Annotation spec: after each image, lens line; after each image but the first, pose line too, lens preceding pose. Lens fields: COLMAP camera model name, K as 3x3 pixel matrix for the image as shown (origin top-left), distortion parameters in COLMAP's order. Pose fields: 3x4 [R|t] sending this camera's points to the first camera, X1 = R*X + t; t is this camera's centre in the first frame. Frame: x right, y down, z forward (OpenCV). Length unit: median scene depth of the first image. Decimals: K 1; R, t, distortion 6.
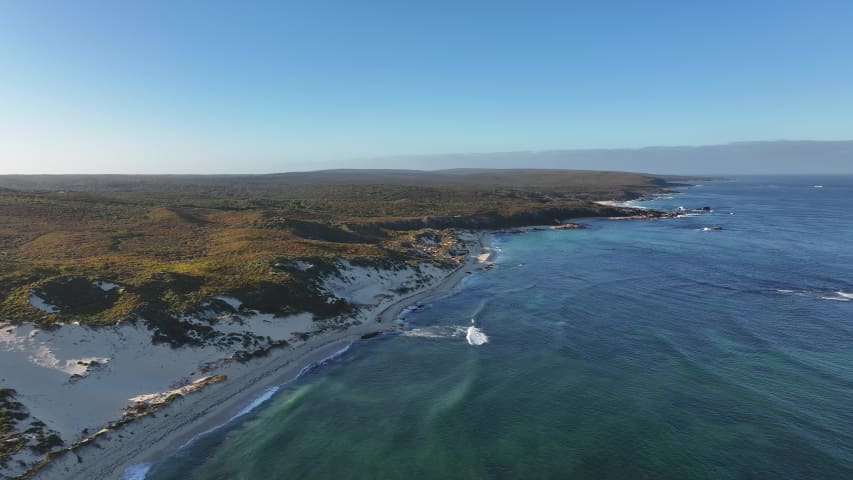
lens RADIAL K [[599.4, 0, 430.3], [0, 599.4, 239.8], [0, 0, 1]] dist [0.005521, 0.001556]
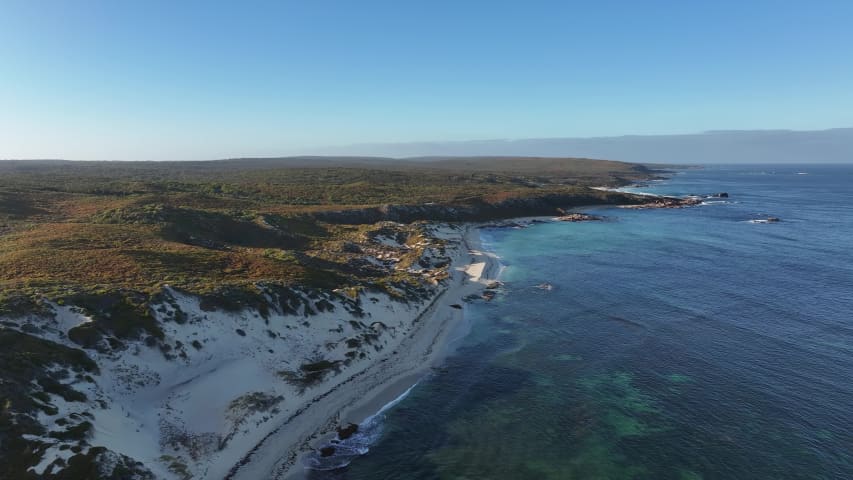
lens RADIAL K [[596.1, 0, 426.5], [0, 596.1, 240.0], [0, 0, 1]] dist [0.000734, 0.000709]
pose [[0.998968, -0.002912, 0.045328, 0.010758], [0.002074, 0.999827, 0.018507, -0.011929], [-0.045374, -0.018394, 0.998801, 0.370180]]
